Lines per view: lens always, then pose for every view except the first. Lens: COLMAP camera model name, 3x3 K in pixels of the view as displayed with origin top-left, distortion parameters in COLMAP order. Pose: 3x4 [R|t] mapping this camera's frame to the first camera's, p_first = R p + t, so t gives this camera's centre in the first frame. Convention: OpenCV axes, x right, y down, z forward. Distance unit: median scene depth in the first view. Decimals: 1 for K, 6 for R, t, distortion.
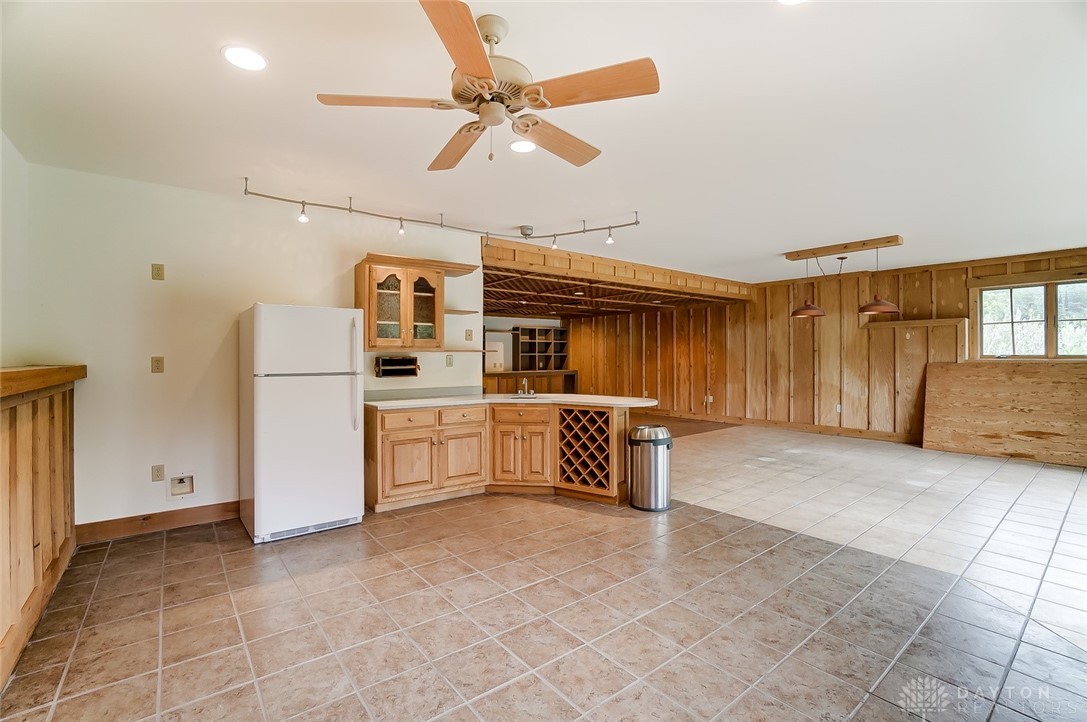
lens RADIAL K [[479.6, 0, 542.2], [0, 479.6, 351.3], [0, 0, 1]] dist [-0.038336, 0.004161]
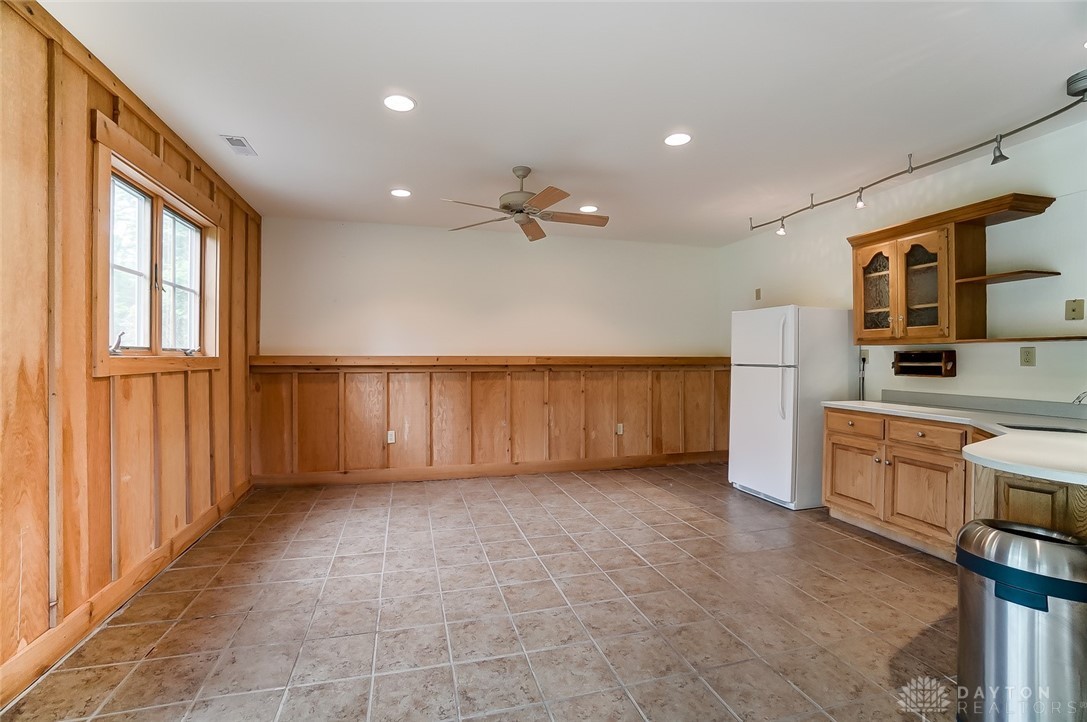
lens RADIAL K [[479.6, 0, 536.7], [0, 479.6, 354.7], [0, 0, 1]] dist [-0.038336, 0.004161]
pose [[-0.391731, -0.002919, -0.920075, 0.657122], [0.011819, 0.999896, -0.008204, 0.017527], [0.920004, -0.014088, -0.391656, 0.736827]]
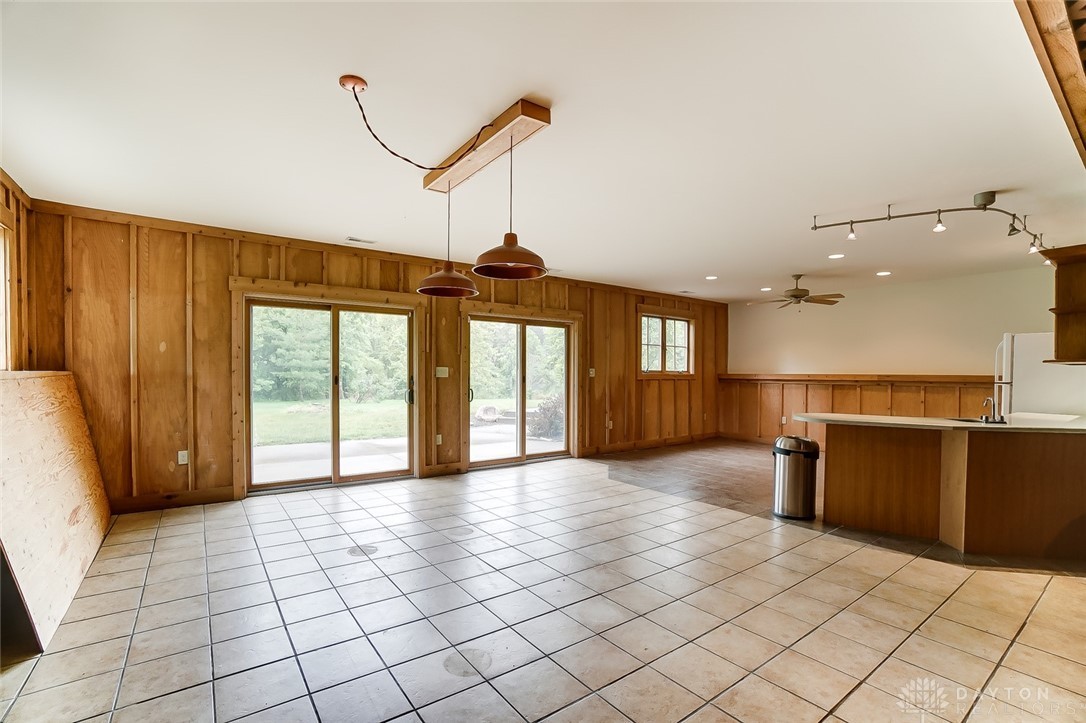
lens RADIAL K [[479.2, 0, 539.0], [0, 479.2, 370.2], [0, 0, 1]] dist [-0.038336, 0.004161]
pose [[-0.999413, -0.003610, 0.034062, 0.694825], [-0.004249, 0.999816, -0.018714, 0.031439], [-0.033988, -0.018848, -0.999245, 1.939471]]
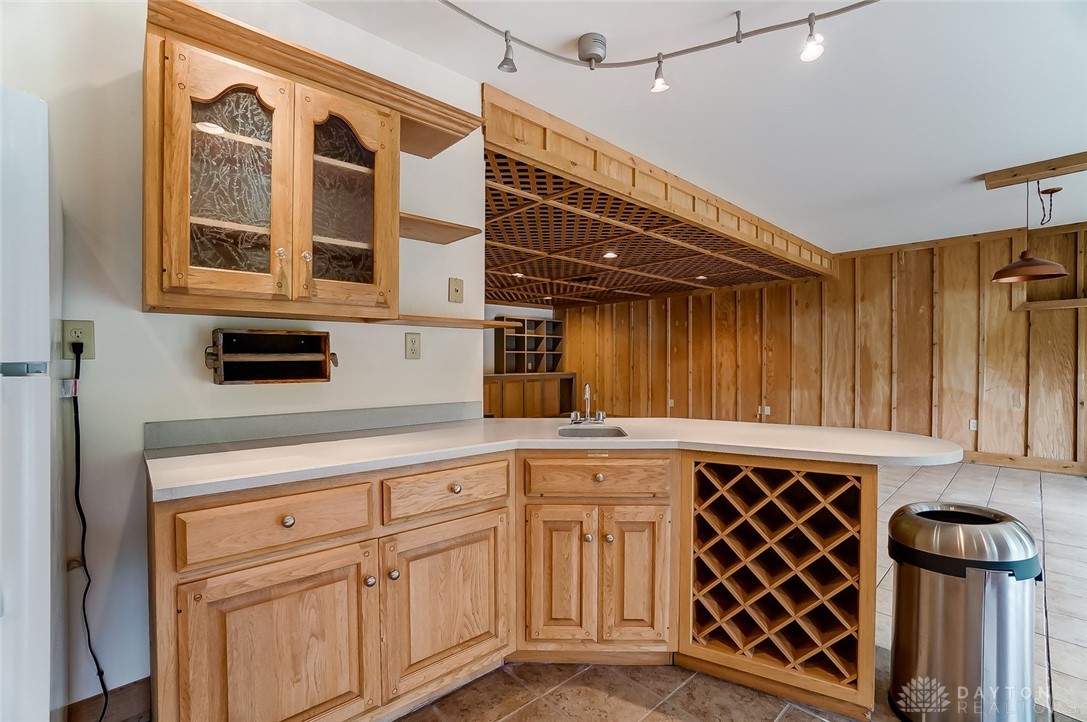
lens RADIAL K [[479.6, 0, 544.9], [0, 479.6, 362.8], [0, 0, 1]] dist [-0.038336, 0.004161]
pose [[0.996644, 0.000762, 0.081855, -0.120762], [-0.001988, 0.999887, 0.014904, 0.031924], [-0.081835, -0.015017, 0.996533, 0.618250]]
